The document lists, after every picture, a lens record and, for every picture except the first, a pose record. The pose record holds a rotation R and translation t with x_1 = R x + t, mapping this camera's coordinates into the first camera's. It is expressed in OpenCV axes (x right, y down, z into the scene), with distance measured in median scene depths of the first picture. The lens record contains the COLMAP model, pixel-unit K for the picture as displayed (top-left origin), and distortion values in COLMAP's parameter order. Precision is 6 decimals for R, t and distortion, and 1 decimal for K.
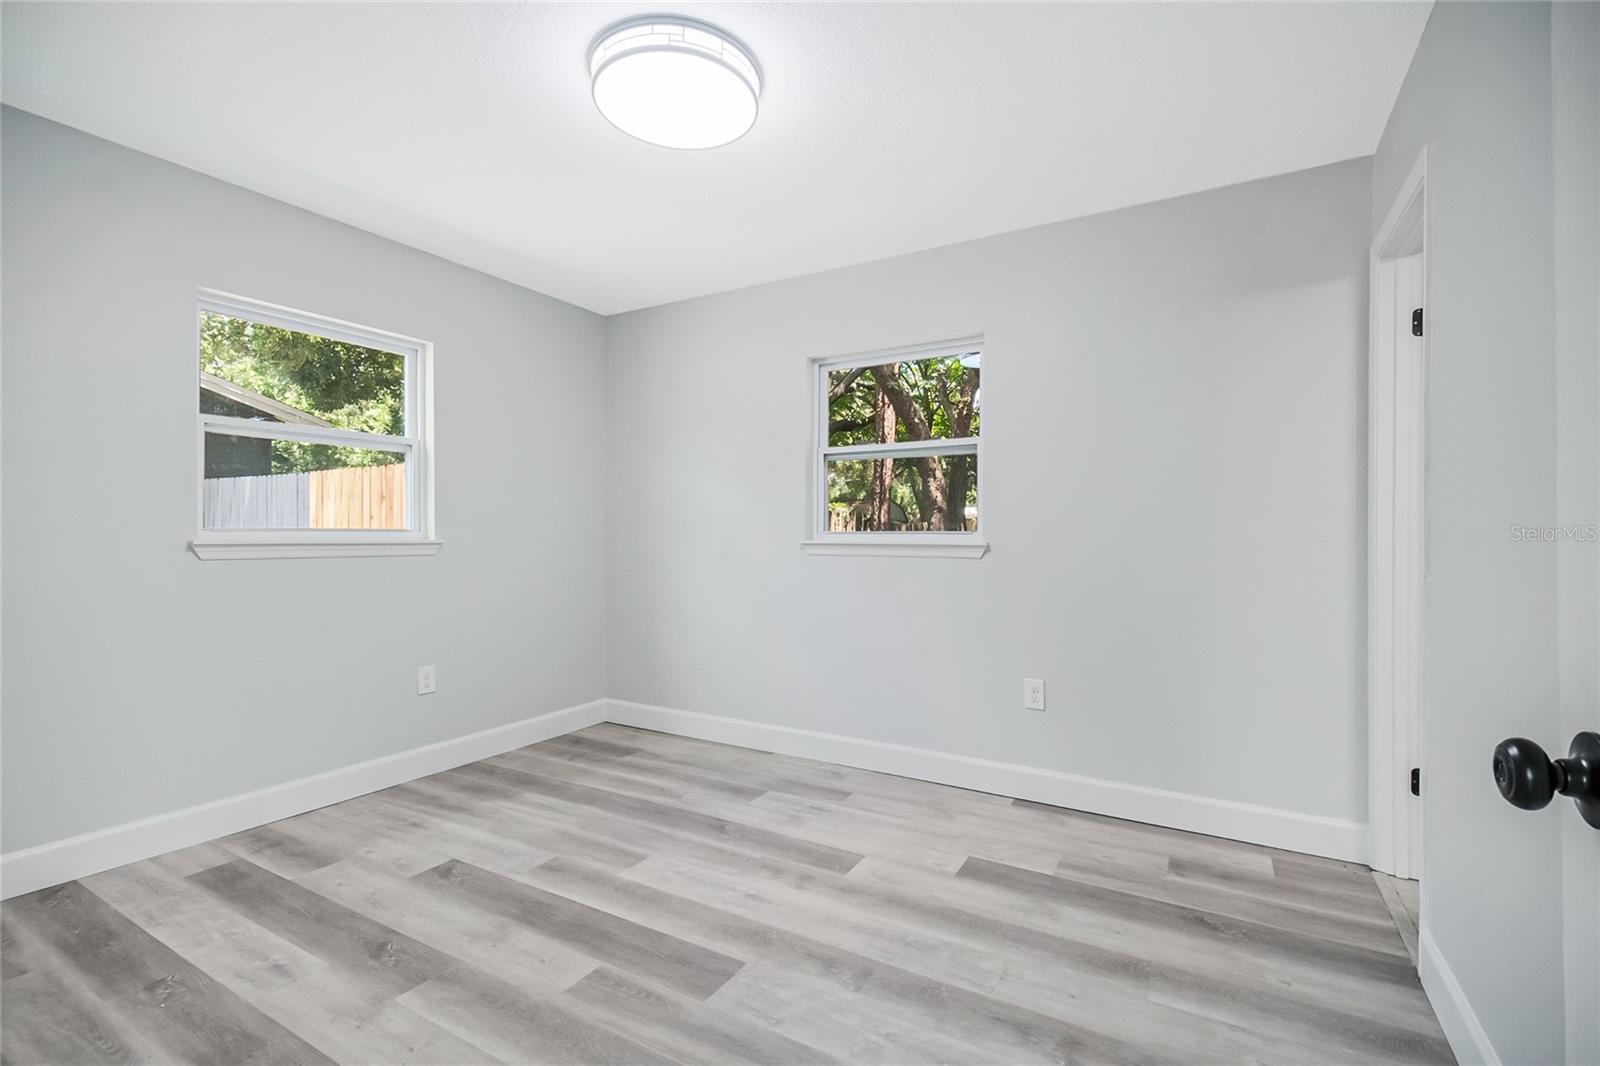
lens RADIAL K [[714.6, 0, 798.4], [0, 714.6, 539.1], [0, 0, 1]] dist [0.005278, 0.000608]
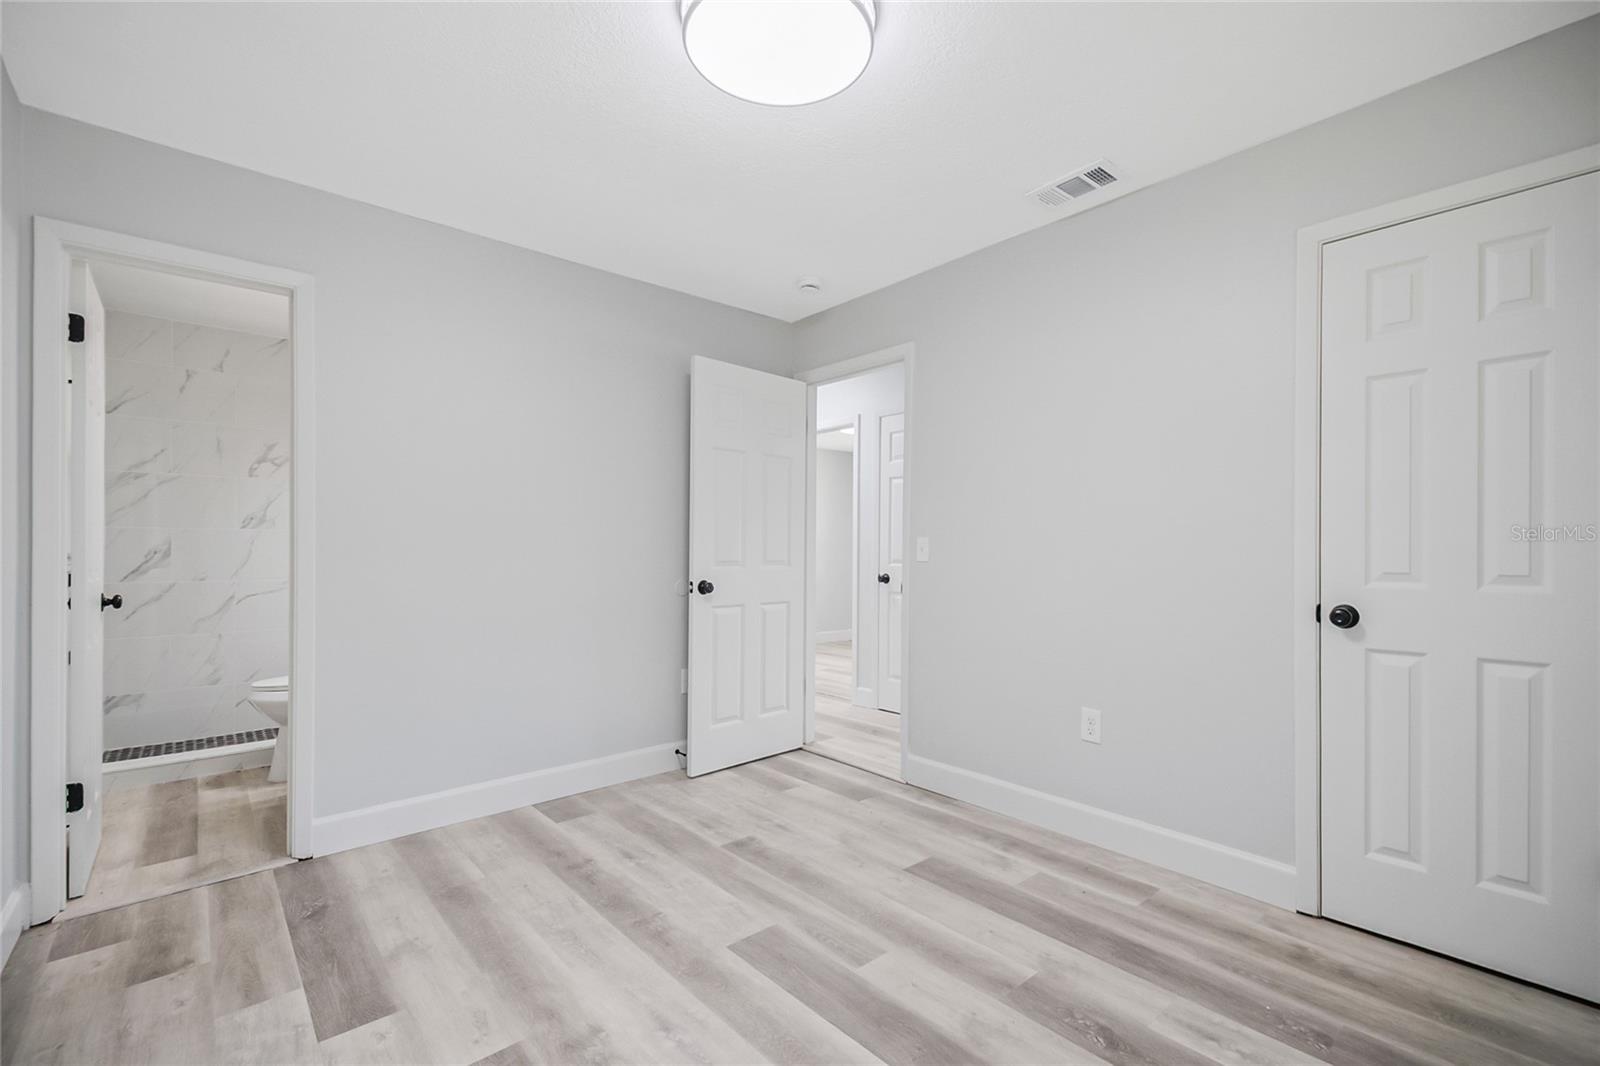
lens RADIAL K [[714.6, 0, 798.4], [0, 714.6, 539.1], [0, 0, 1]] dist [0.005278, 0.000608]
pose [[-0.941469, 0.009342, 0.336970, -0.547957], [0.009990, 0.999950, 0.000188, -0.024374], [-0.336951, 0.003544, -0.941515, 1.987493]]
